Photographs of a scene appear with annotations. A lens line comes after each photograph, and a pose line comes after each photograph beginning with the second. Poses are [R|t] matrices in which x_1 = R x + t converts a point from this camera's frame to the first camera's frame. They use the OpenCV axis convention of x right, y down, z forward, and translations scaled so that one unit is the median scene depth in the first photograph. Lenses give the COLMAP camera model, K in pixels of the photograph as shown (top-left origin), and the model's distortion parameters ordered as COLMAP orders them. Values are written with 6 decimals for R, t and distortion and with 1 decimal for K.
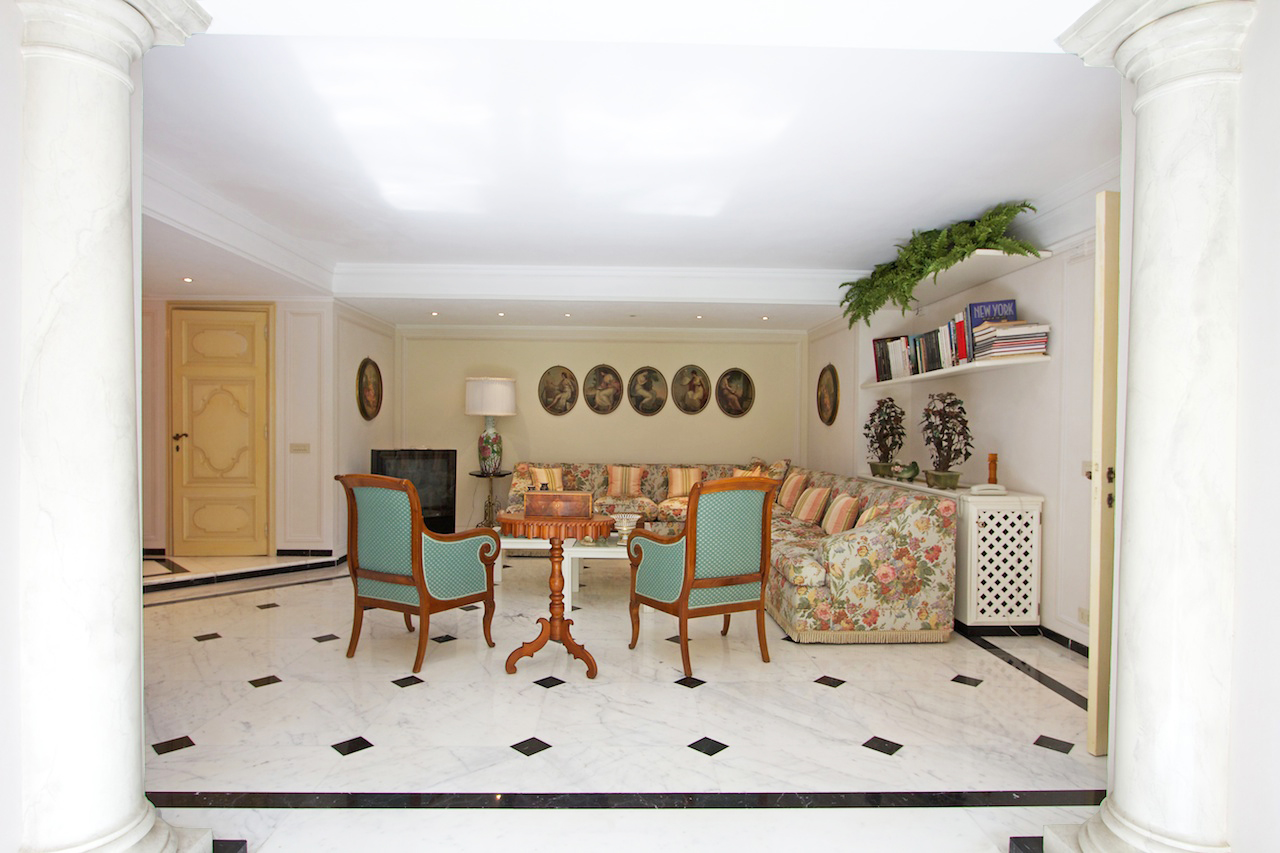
lens RADIAL K [[719.4, 0, 637.5], [0, 719.4, 429.8], [0, 0, 1]] dist [-0.000406, 0.000240]
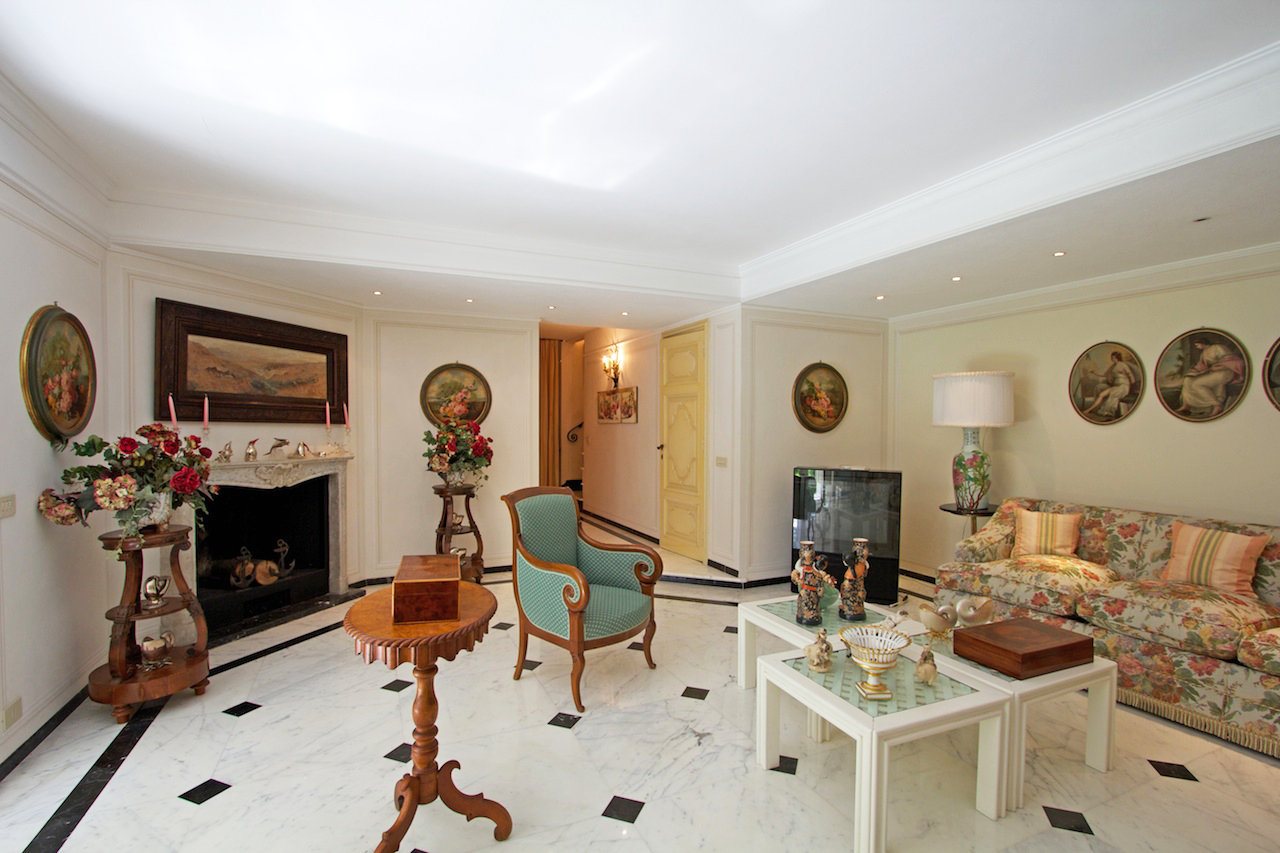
lens RADIAL K [[596.7, 0, 639.5], [0, 596.7, 432.0], [0, 0, 1]] dist [-0.019849, 0.001095]
pose [[0.379142, 0.004698, -0.925326, 0.205824], [-0.006804, 0.999974, 0.002290, -0.013555], [0.925313, 0.005428, 0.379165, 0.481211]]
